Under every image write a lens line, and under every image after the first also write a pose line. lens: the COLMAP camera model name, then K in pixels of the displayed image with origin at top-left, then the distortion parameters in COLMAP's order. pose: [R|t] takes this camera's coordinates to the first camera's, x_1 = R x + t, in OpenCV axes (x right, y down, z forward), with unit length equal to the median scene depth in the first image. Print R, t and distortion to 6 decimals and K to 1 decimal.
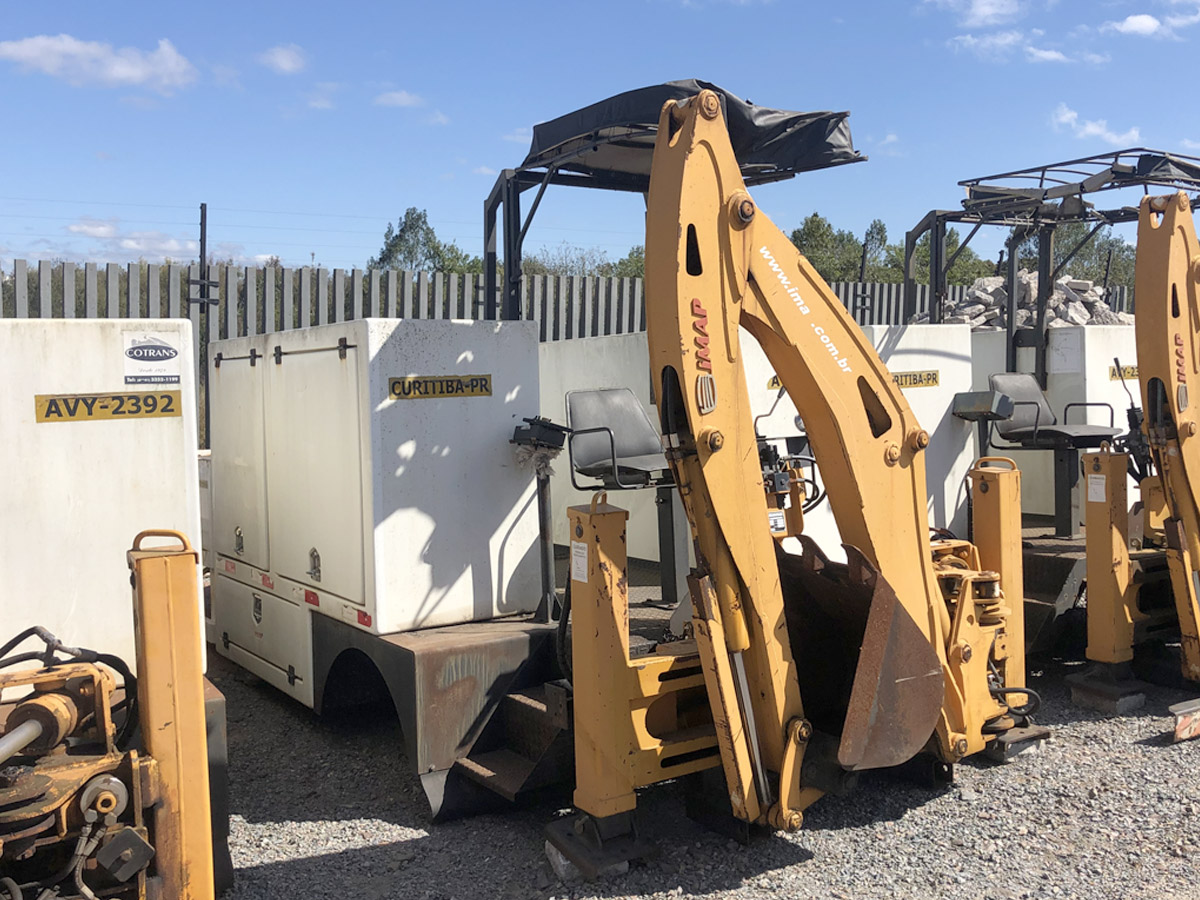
lens RADIAL K [[1170.7, 0, 600.0], [0, 1170.7, 450.0], [0, 0, 1]] dist [0.141163, -0.371158]
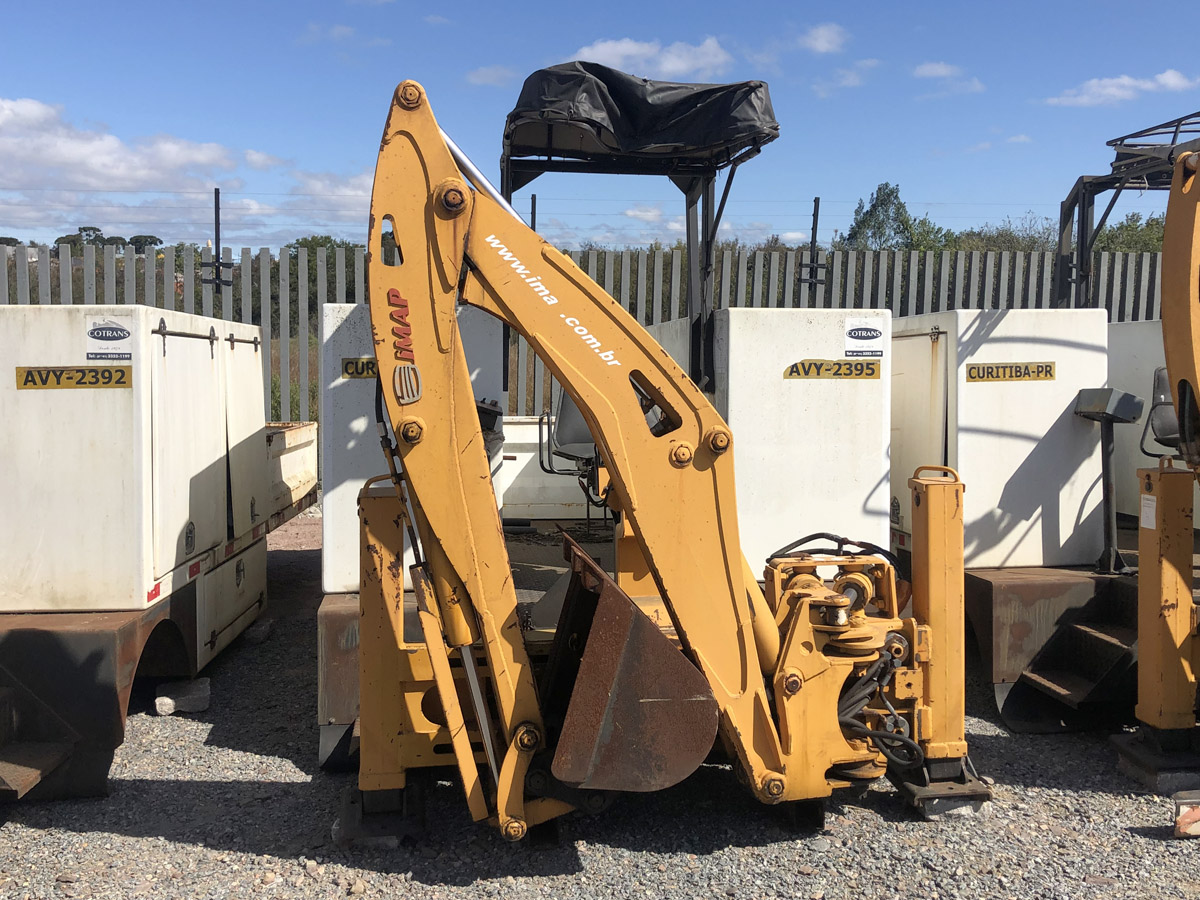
lens RADIAL K [[1141.5, 0, 601.1], [0, 1141.5, 422.2], [0, 0, 1]] dist [0.088097, -0.171481]
pose [[0.906614, 0.046745, -0.419364, 0.556363], [-0.046132, 0.998868, 0.011607, -0.029608], [0.419432, 0.008823, 0.907744, 0.160485]]
